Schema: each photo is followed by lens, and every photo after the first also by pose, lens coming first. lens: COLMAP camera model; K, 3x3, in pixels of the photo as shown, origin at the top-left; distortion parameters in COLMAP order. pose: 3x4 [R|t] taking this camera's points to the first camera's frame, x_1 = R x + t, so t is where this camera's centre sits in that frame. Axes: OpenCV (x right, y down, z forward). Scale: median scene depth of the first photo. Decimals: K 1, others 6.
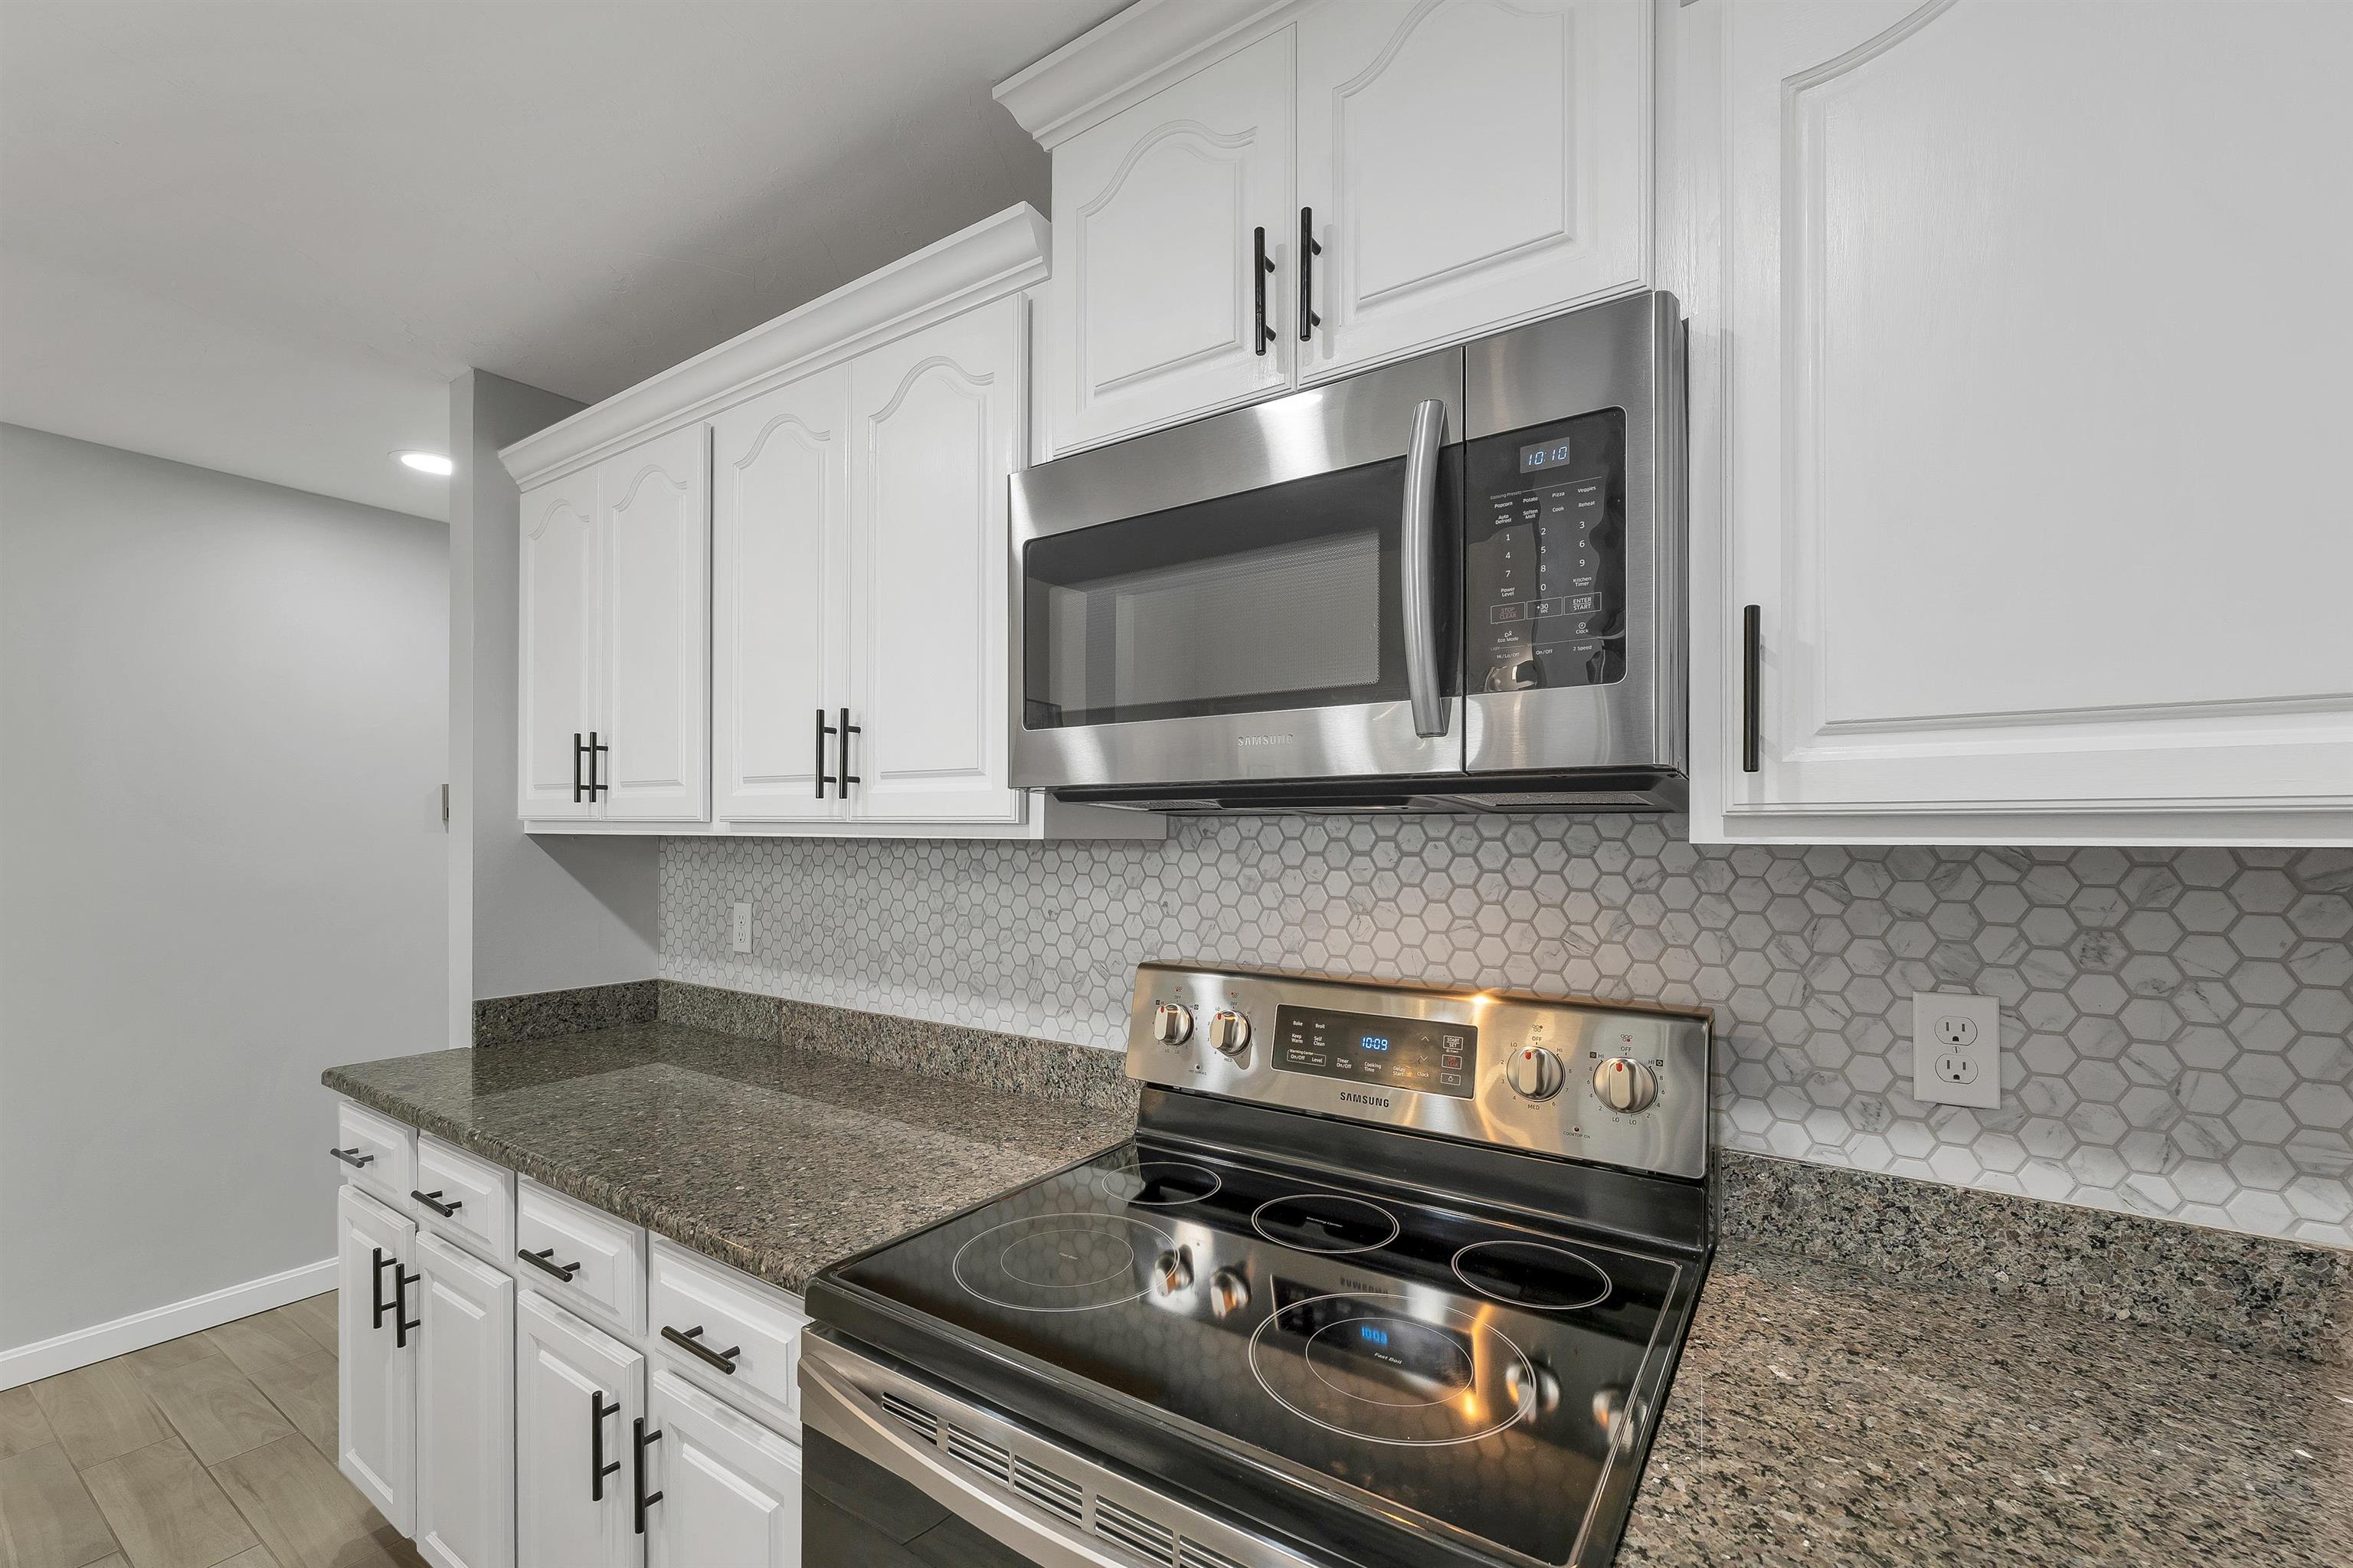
lens RADIAL K [[980.1, 0, 1177.4], [0, 980.1, 840.6], [0, 0, 1]] dist [-0.000706, 0.000149]
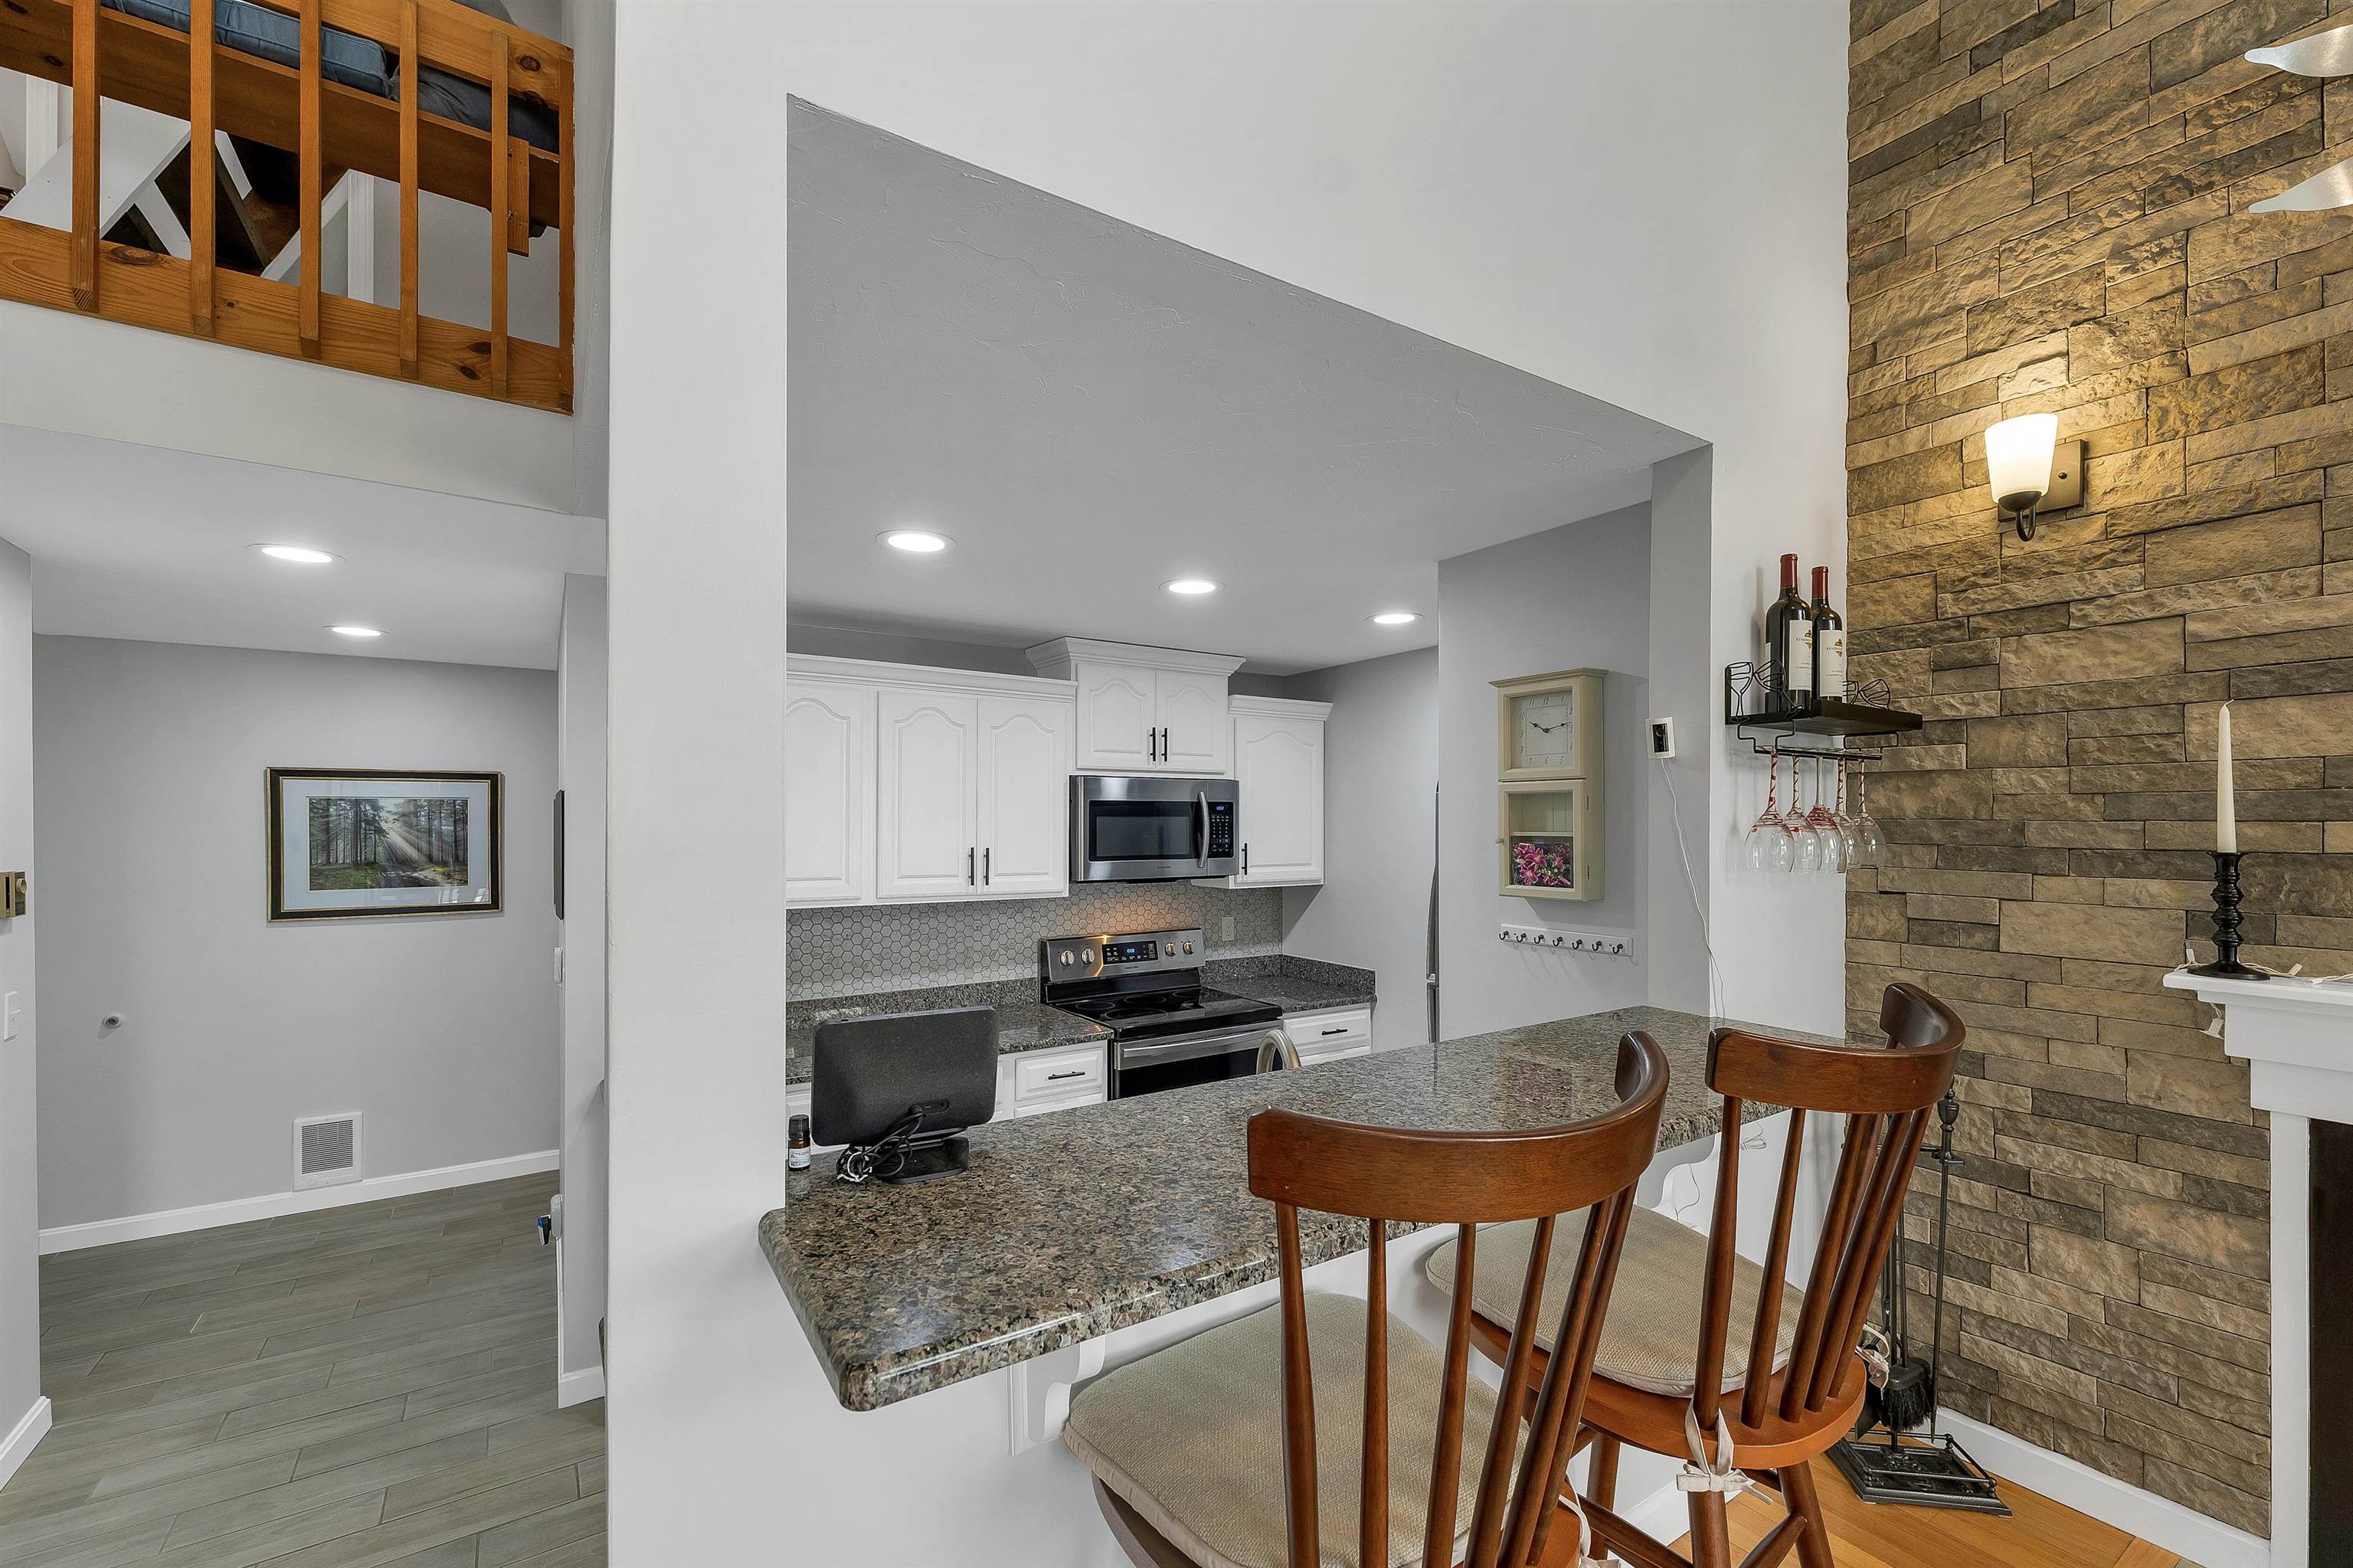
lens RADIAL K [[972.9, 0, 1174.2], [0, 972.9, 815.5], [0, 0, 1]] dist [0.000261, 0.000203]
pose [[0.379725, 0.000605, 0.925099, -2.060220], [0.005947, 0.999978, -0.003095, -0.177774], [-0.925080, 0.006677, 0.379713, -0.290344]]
